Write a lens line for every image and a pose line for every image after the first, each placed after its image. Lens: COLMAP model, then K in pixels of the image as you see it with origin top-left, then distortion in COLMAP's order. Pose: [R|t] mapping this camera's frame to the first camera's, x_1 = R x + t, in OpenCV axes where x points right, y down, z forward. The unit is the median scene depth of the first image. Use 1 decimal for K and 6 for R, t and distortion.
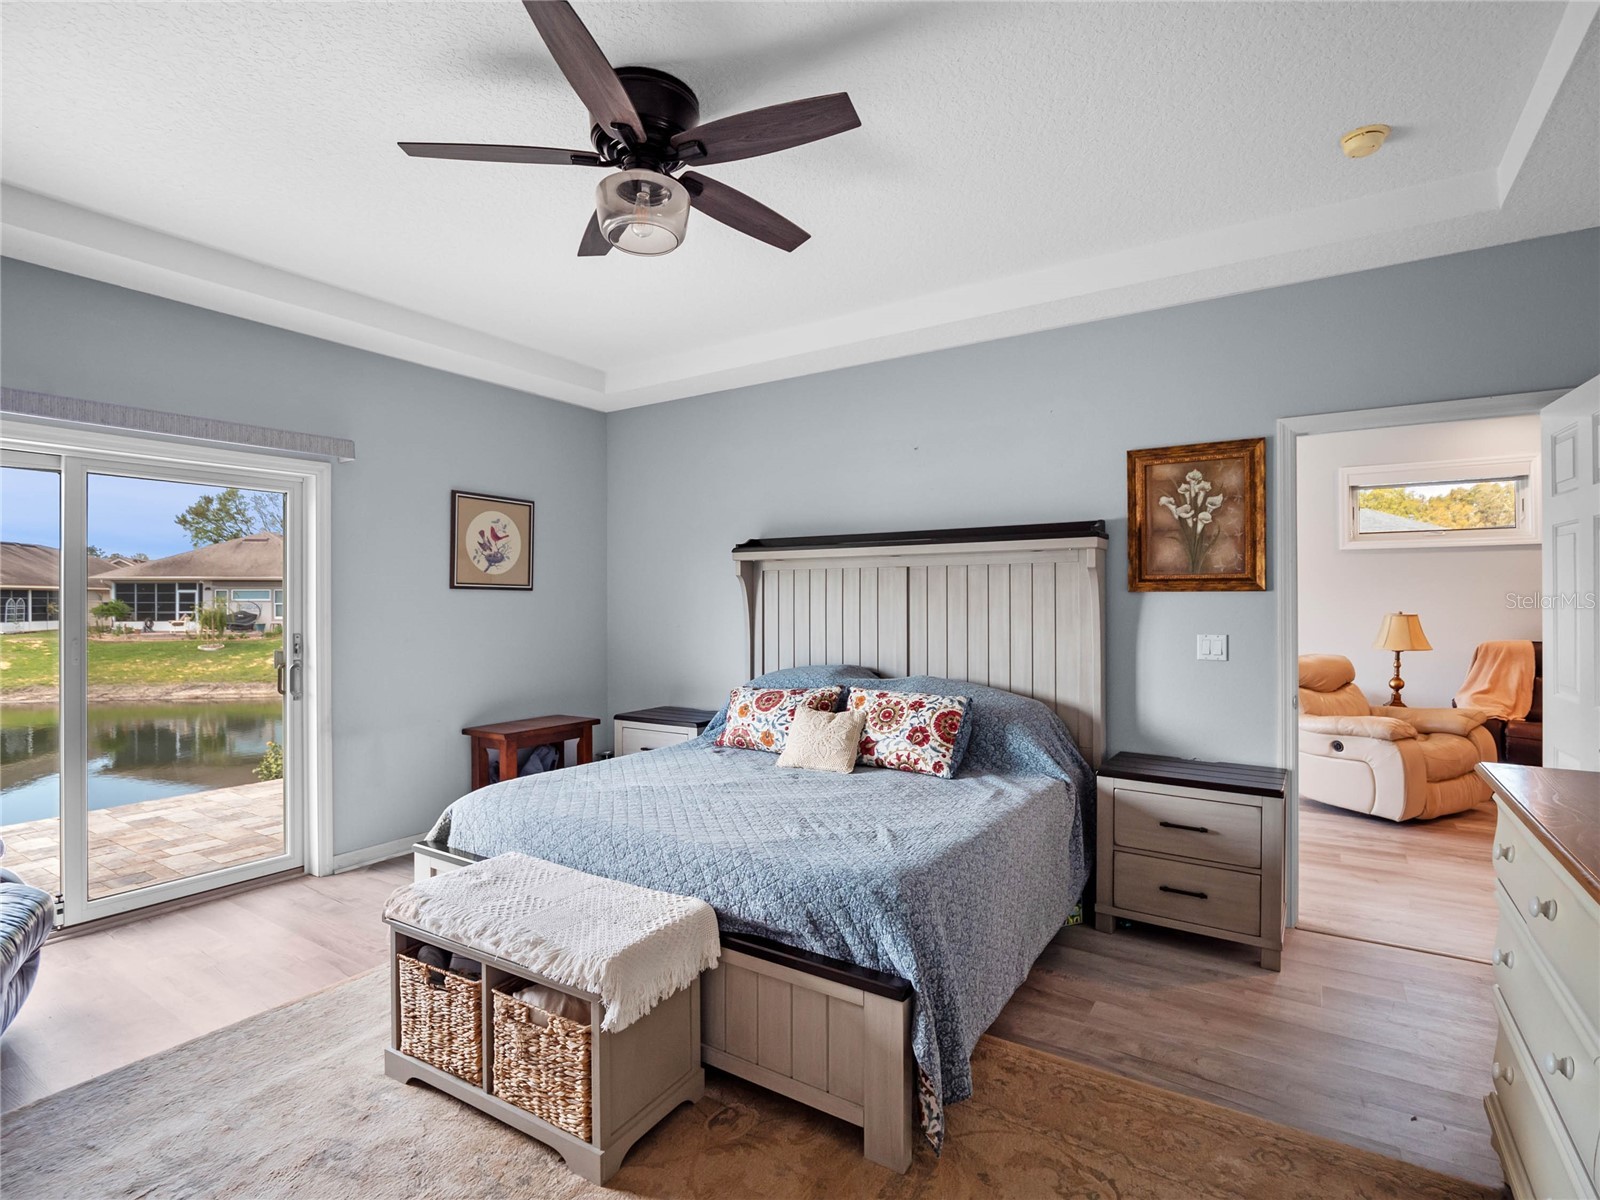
lens RADIAL K [[786.2, 0, 800.0], [0, 786.2, 600.0], [0, 0, 1]] dist [-0.001098, -0.000301]
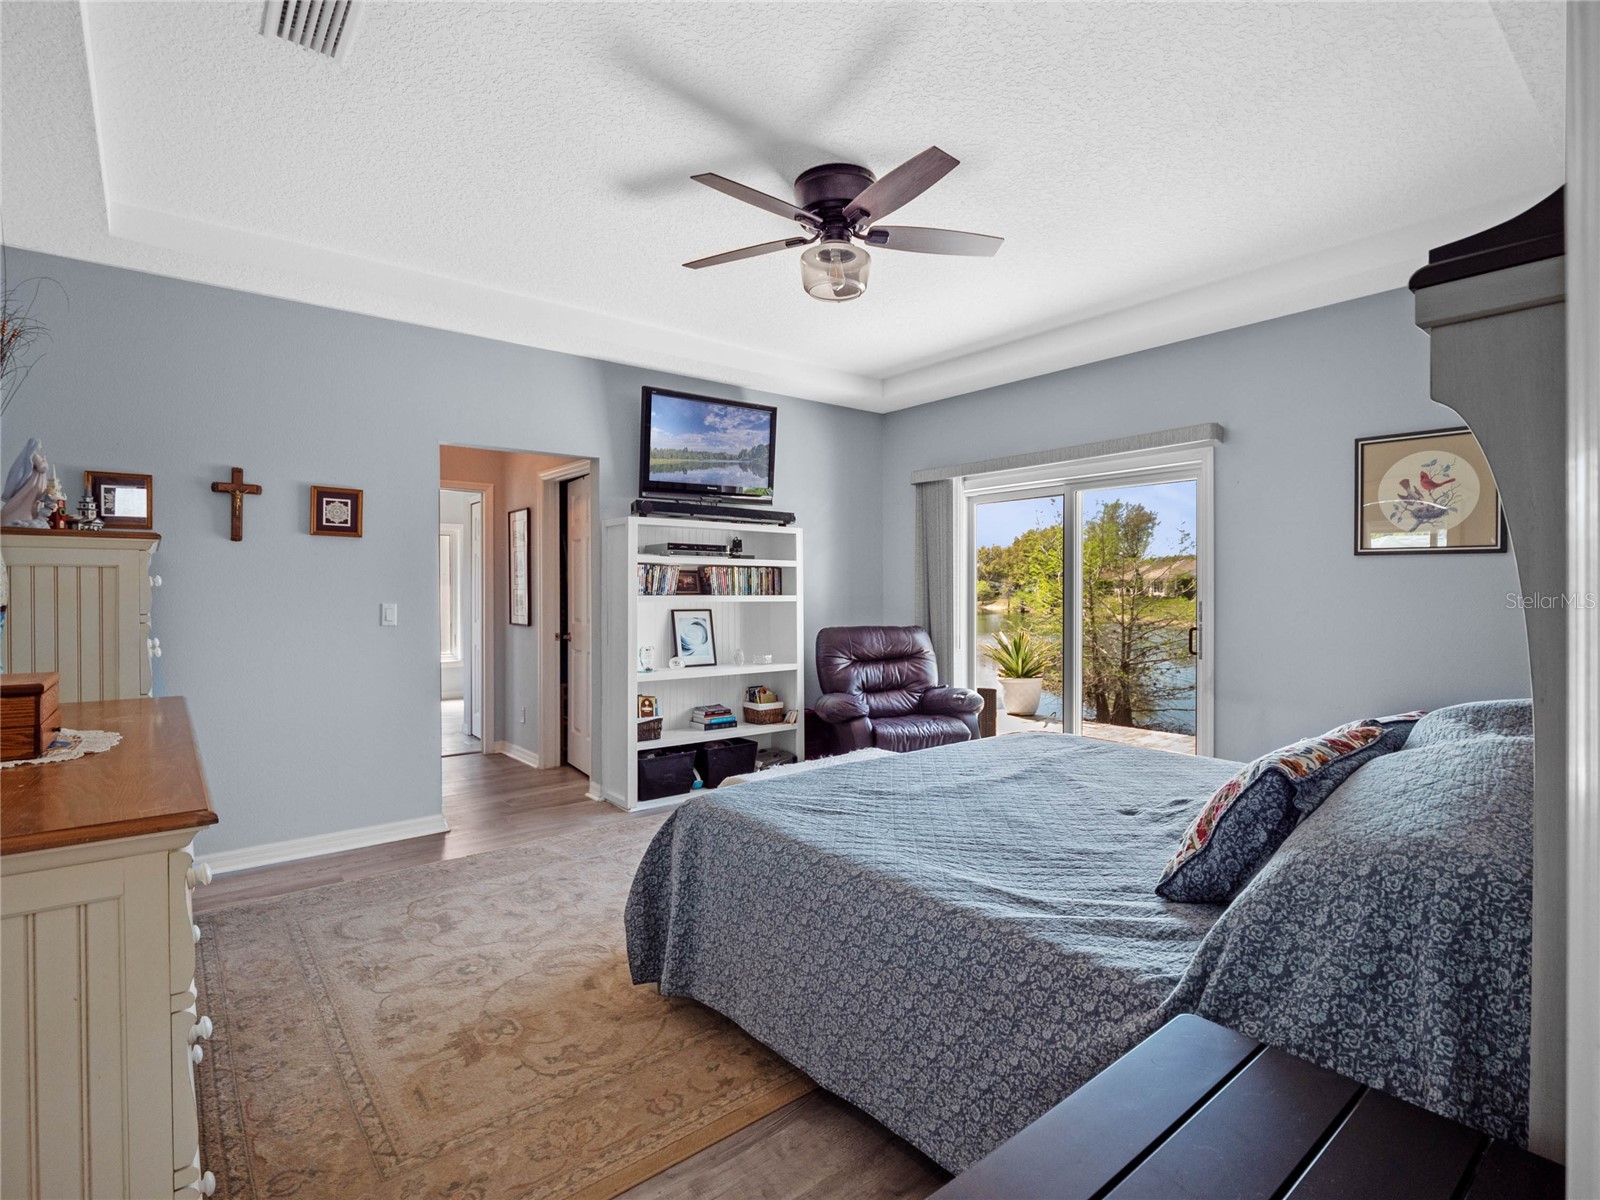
lens RADIAL K [[786.2, 0, 800.0], [0, 786.2, 600.0], [0, 0, 1]] dist [-0.001098, -0.000301]
pose [[-0.299150, 0.009675, -0.954157, 0.529624], [-0.000391, 0.999947, 0.010262, 0.024051], [0.954206, 0.003443, -0.299130, 0.665788]]
